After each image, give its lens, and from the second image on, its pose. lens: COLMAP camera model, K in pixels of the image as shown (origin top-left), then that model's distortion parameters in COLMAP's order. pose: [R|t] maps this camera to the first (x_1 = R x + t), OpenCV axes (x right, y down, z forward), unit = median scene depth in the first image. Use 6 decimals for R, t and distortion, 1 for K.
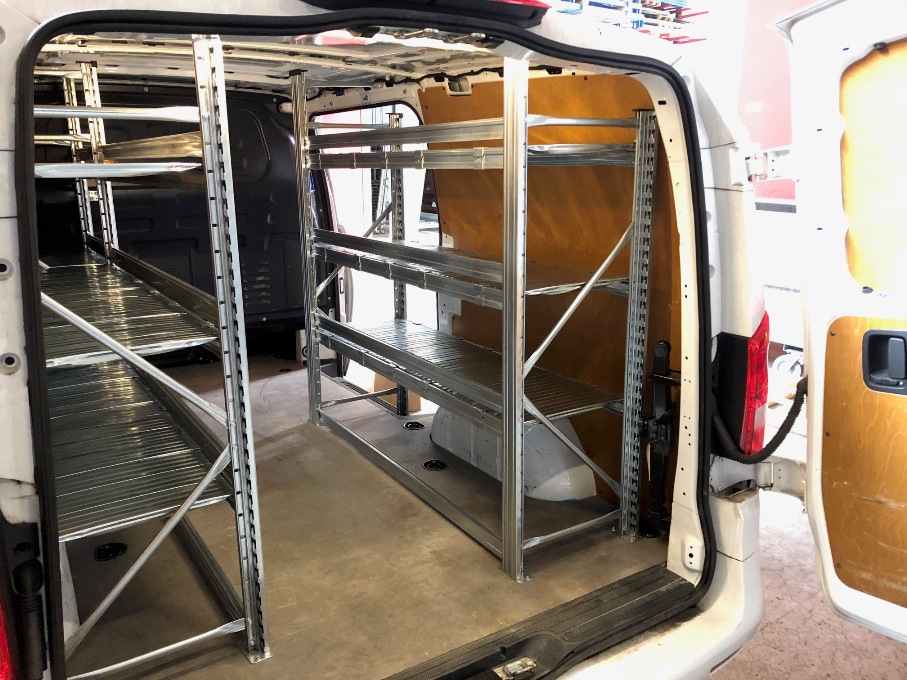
lens RADIAL K [[743.9, 0, 453.5], [0, 743.9, 340.0], [0, 0, 1]] dist [0.014363, -0.000403]
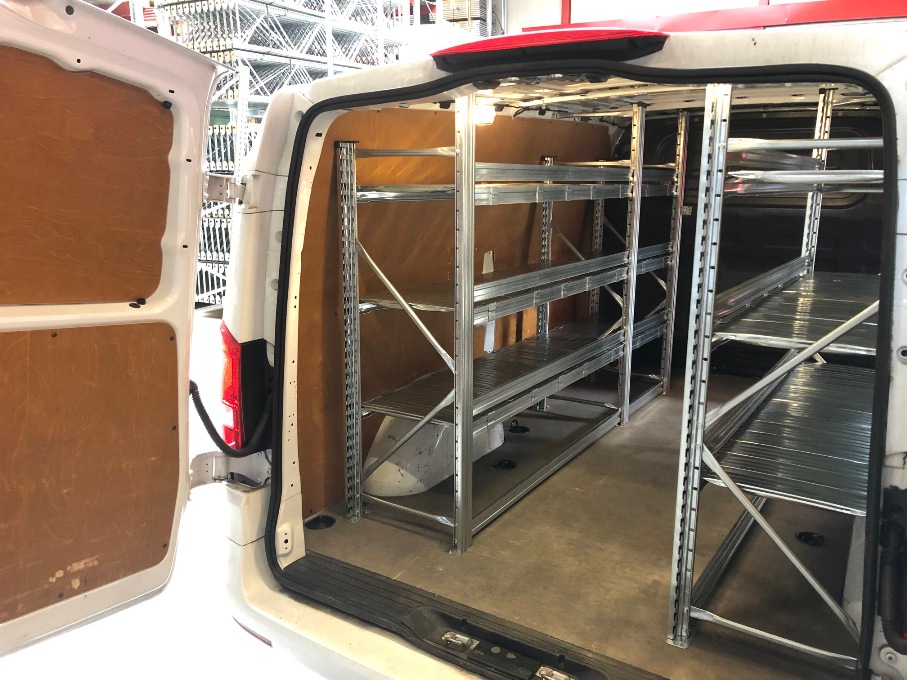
lens RADIAL K [[748.8, 0, 453.5], [0, 748.8, 340.0], [0, 0, 1]] dist [0.005550, -0.000693]
pose [[0.420379, 0.206540, -0.883528, 0.773754], [-0.225594, 0.966962, 0.118708, -0.093697], [0.878856, 0.149417, 0.453085, 0.308058]]
